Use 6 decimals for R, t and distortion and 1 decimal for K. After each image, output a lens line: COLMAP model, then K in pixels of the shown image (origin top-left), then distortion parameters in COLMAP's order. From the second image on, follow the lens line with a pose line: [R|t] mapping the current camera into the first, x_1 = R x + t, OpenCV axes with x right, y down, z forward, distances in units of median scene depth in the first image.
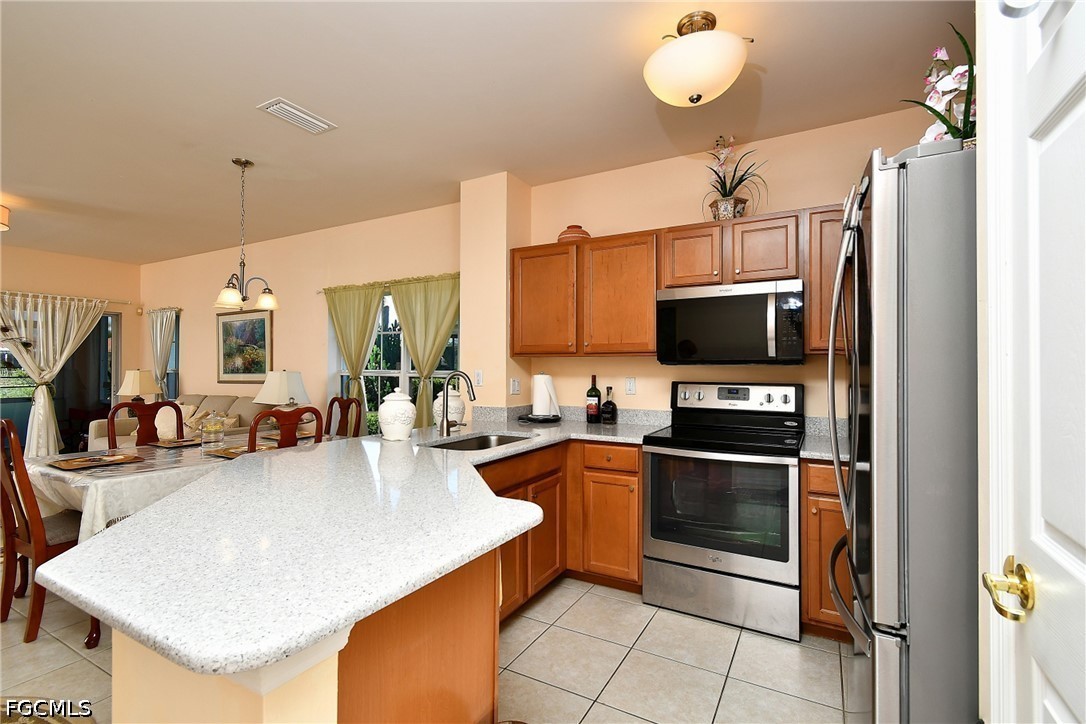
lens RADIAL K [[493.4, 0, 553.0], [0, 493.4, 369.6], [0, 0, 1]] dist [0.002894, -0.000903]
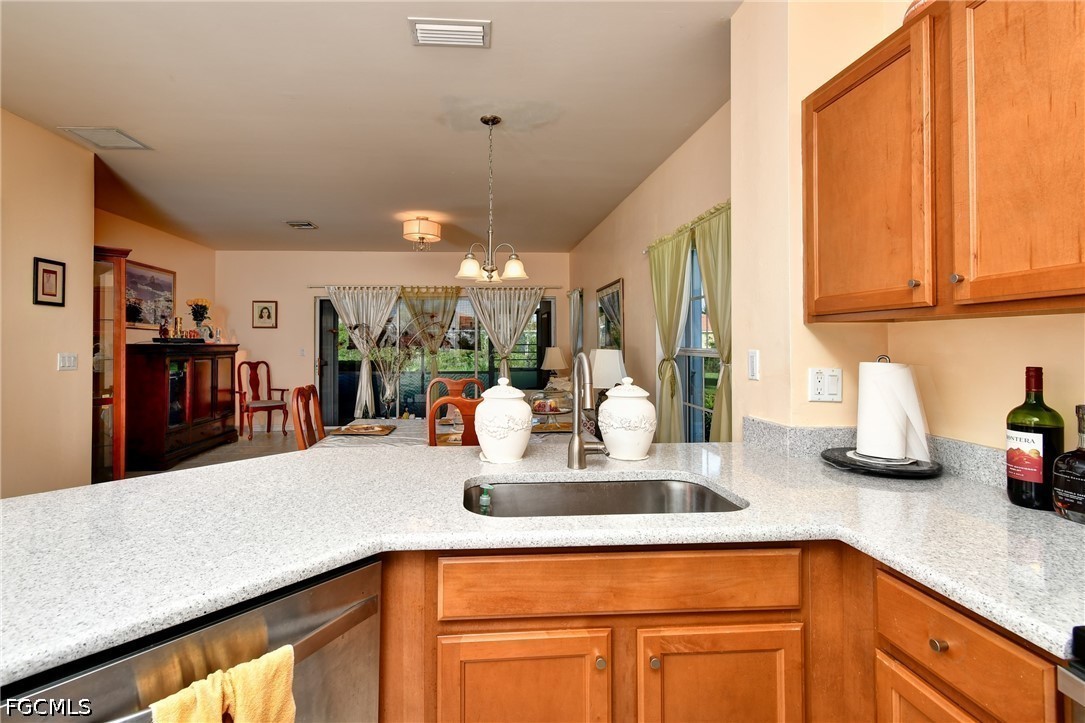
lens RADIAL K [[535.8, 0, 513.0], [0, 535.8, 334.5], [0, 0, 1]] dist [0.005346, 0.000544]
pose [[0.524369, -0.018712, -0.851285, 0.183460], [0.001616, 0.999779, -0.020980, -0.003789], [0.851489, 0.009626, 0.524283, 0.426560]]
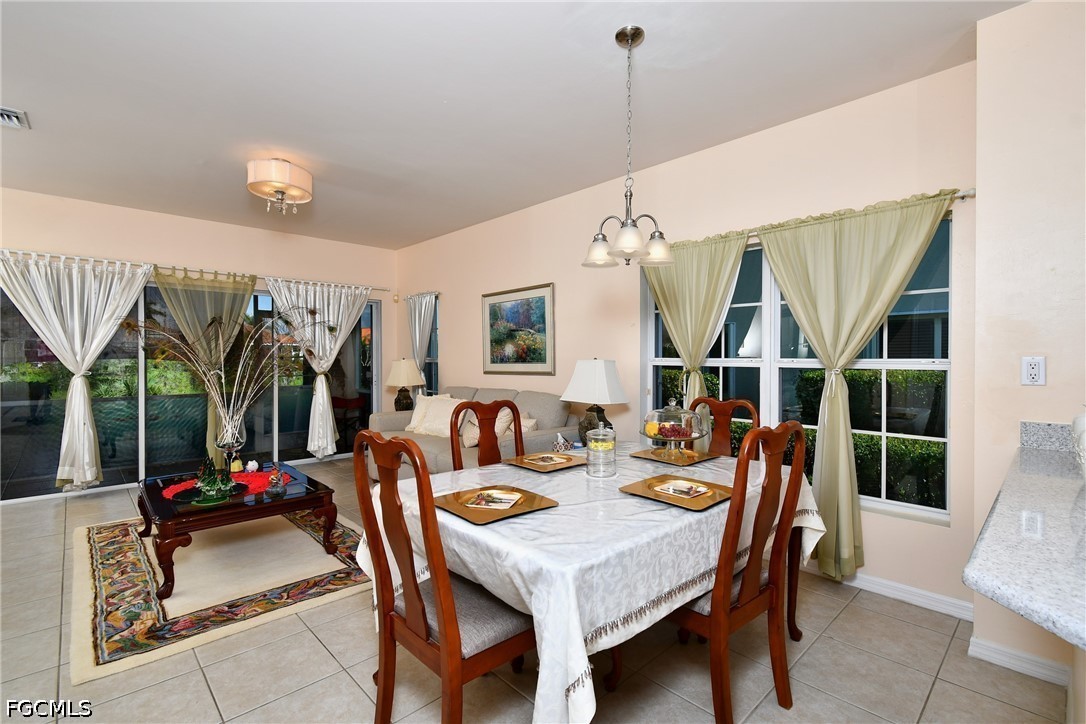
lens RADIAL K [[493.4, 0, 567.3], [0, 493.4, 359.0], [0, 0, 1]] dist [0.002894, -0.000903]
pose [[0.960801, -0.007926, -0.277124, -0.434819], [0.010198, 0.999925, 0.006759, -0.005802], [0.277050, -0.009321, 0.960810, 0.296050]]
